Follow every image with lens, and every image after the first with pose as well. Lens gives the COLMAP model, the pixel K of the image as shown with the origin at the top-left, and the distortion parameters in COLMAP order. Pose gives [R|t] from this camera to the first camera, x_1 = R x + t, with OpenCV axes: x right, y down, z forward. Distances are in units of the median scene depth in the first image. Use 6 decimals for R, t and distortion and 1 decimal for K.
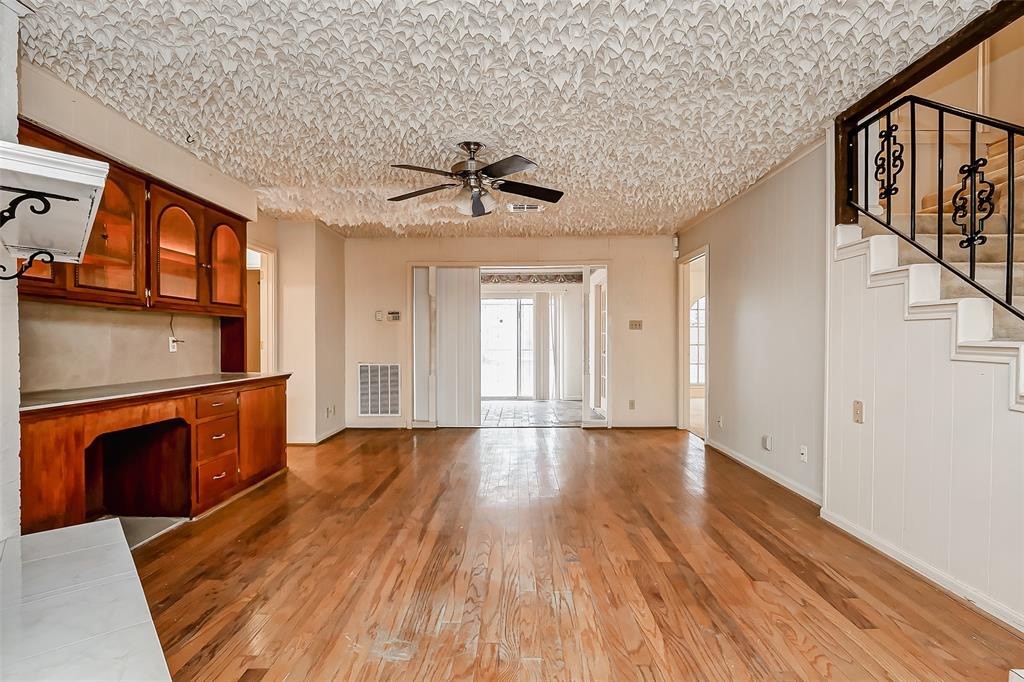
lens RADIAL K [[474.1, 0, 512.0], [0, 474.1, 341.0], [0, 0, 1]] dist [-0.000673, -0.000157]
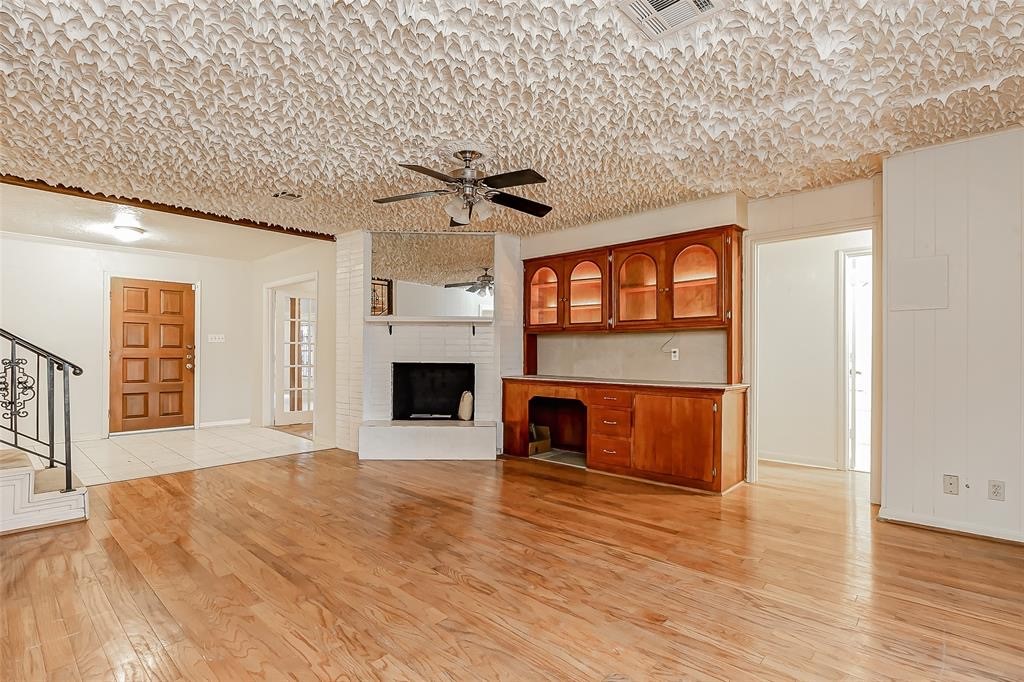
lens RADIAL K [[483.5, 0, 512.7], [0, 483.5, 350.8], [0, 0, 1]] dist [-0.000870, -0.000601]
pose [[-0.661246, -0.005278, -0.750150, 0.655819], [-0.002547, 0.999985, -0.004791, 0.005006], [0.750164, -0.001258, -0.661250, 1.869698]]
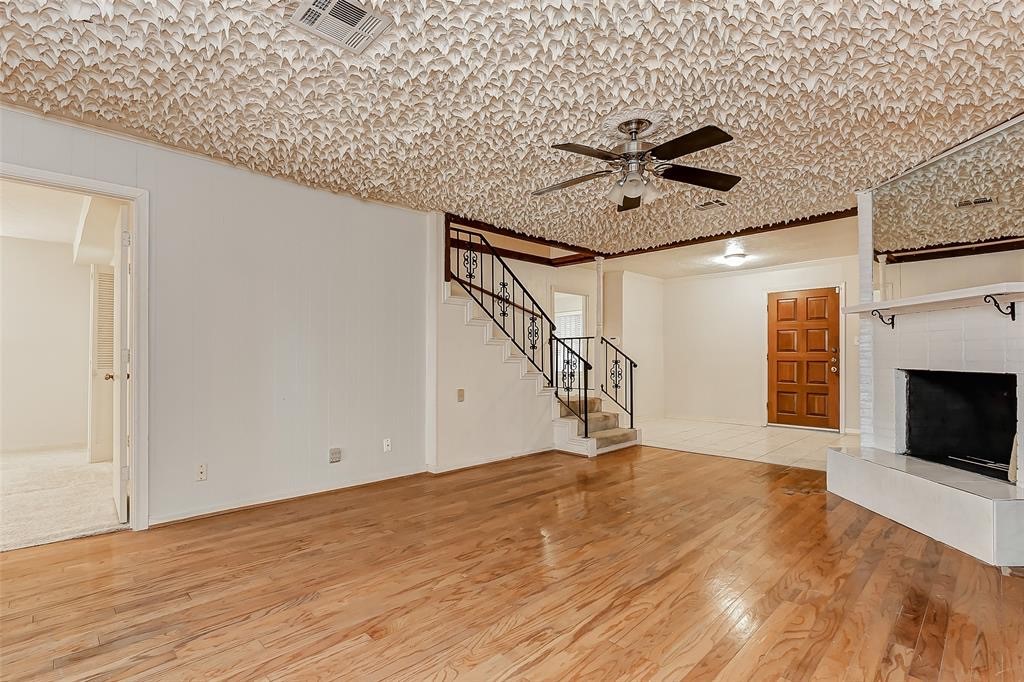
lens RADIAL K [[483.5, 0, 512.7], [0, 483.5, 350.8], [0, 0, 1]] dist [-0.000870, -0.000601]
pose [[-0.709714, 0.009712, 0.704423, -0.583206], [0.001484, 0.999923, -0.012291, 0.008417], [-0.704488, -0.007678, -0.709674, 1.907249]]
